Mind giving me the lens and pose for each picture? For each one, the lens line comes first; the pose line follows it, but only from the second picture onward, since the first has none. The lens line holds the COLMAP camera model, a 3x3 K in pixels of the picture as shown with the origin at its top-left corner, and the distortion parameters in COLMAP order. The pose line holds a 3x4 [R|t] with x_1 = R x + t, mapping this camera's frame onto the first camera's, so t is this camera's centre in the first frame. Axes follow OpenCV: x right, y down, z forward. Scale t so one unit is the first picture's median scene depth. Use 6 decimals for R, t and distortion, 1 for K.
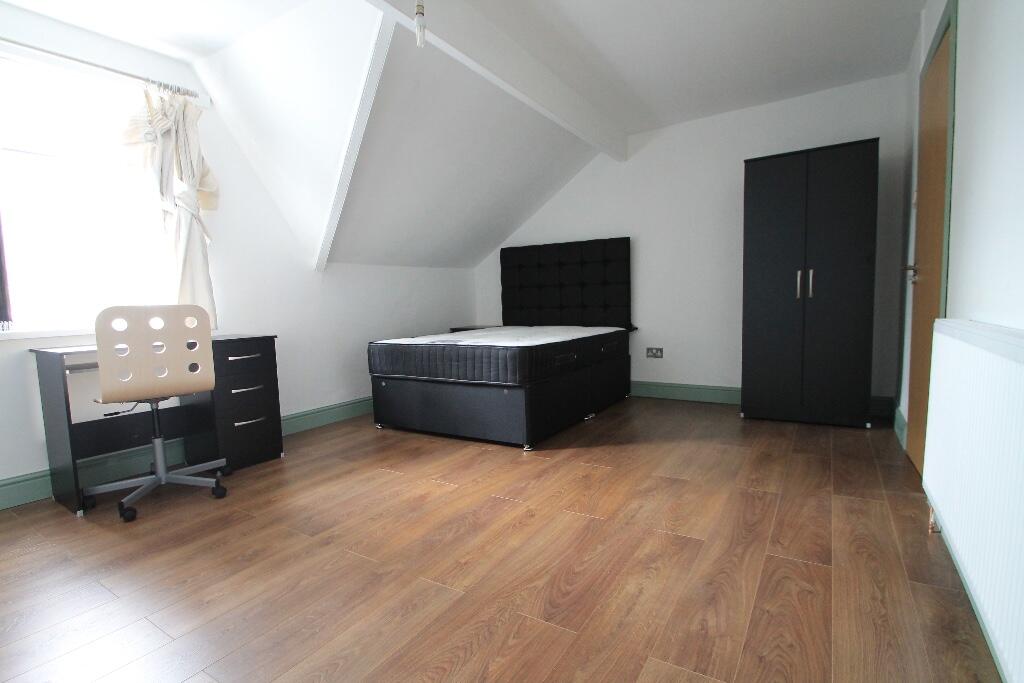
lens RADIAL K [[499.2, 0, 512.0], [0, 499.2, 341.5], [0, 0, 1]] dist [0.002623, 0.000658]
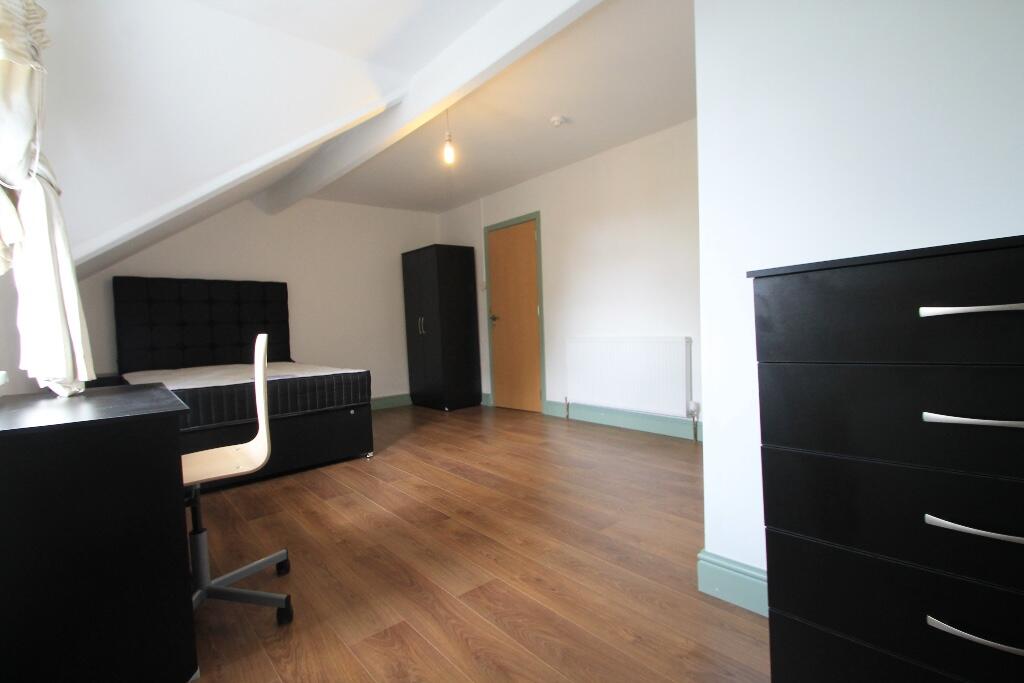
lens RADIAL K [[480.8, 0, 512.0], [0, 480.8, 341.5], [0, 0, 1]] dist [0.000629, -0.011681]
pose [[0.290577, -0.021212, 0.956616, -0.816601], [0.107733, 0.994122, -0.010681, -0.008828], [-0.950767, 0.106163, 0.291155, 0.253194]]
